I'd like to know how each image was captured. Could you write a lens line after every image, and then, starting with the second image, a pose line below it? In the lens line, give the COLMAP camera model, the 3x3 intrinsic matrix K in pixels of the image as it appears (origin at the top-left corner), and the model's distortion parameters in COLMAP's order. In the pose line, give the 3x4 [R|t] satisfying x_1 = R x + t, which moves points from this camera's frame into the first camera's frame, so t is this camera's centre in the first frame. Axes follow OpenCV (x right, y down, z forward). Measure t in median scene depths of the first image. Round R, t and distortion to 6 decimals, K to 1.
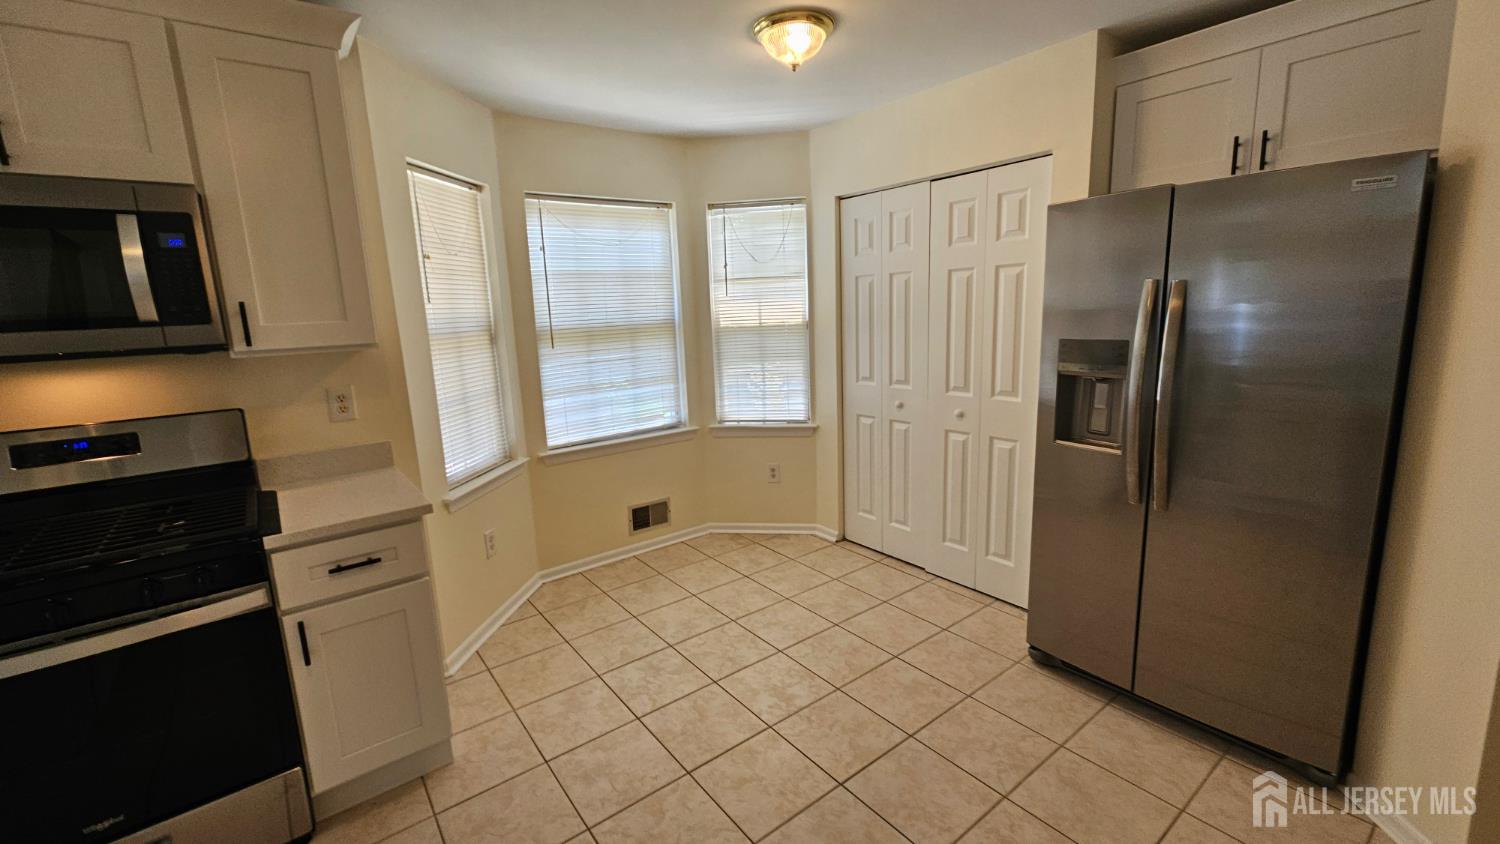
lens RADIAL K [[612.2, 0, 741.5], [0, 612.2, 413.4], [0, 0, 1]] dist [-0.000502, -0.000020]
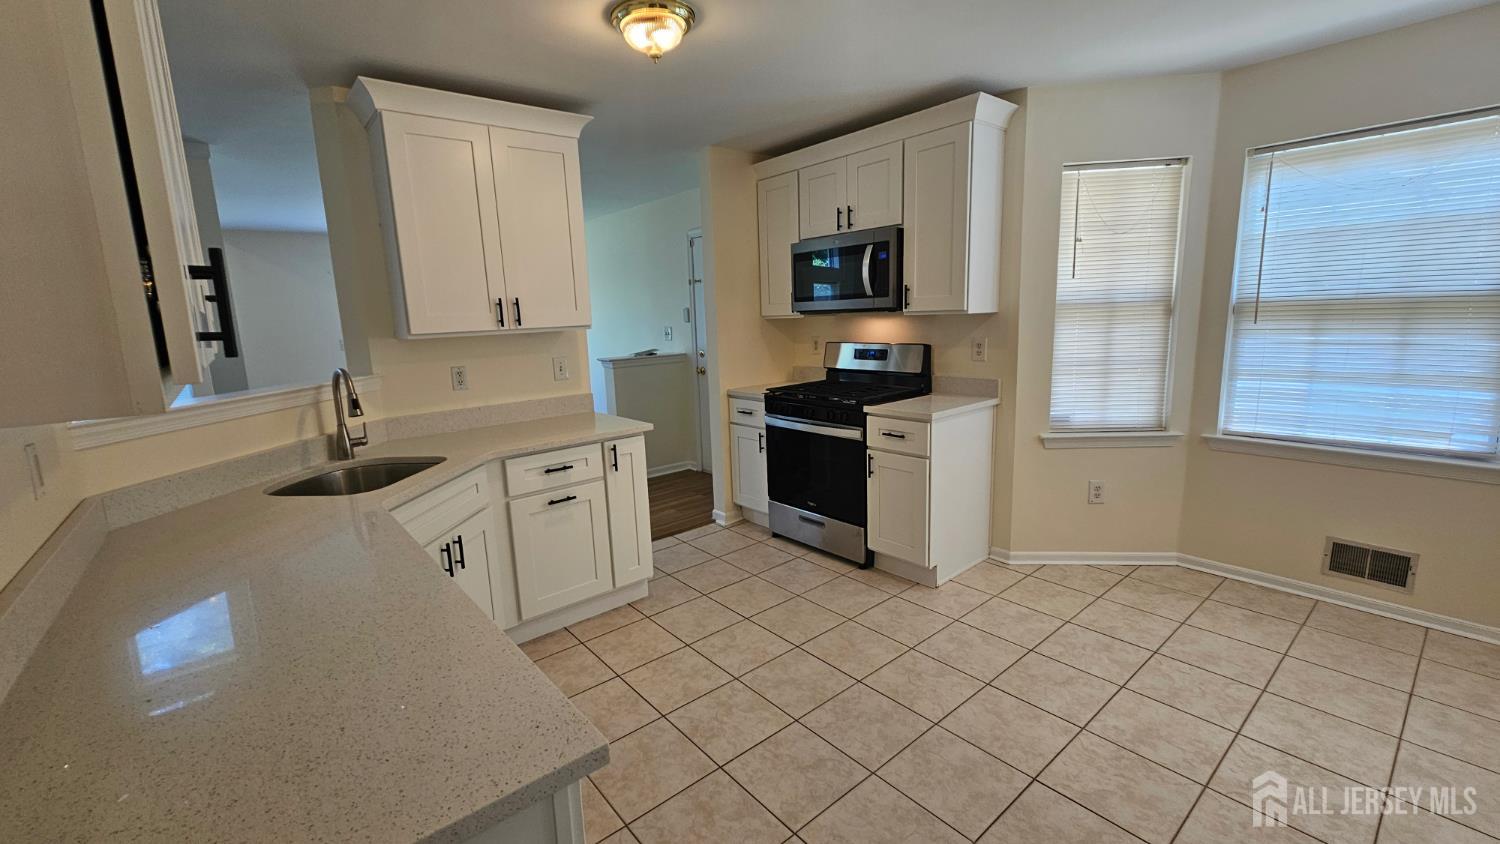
lens RADIAL K [[612.2, 0, 740.9], [0, 612.2, 419.1], [0, 0, 1]] dist [-0.000502, -0.000020]
pose [[0.044952, 0.209816, -0.976707, 0.717318], [-0.136476, 0.969819, 0.202055, -0.063810], [0.989623, 0.124214, 0.072230, 0.288368]]
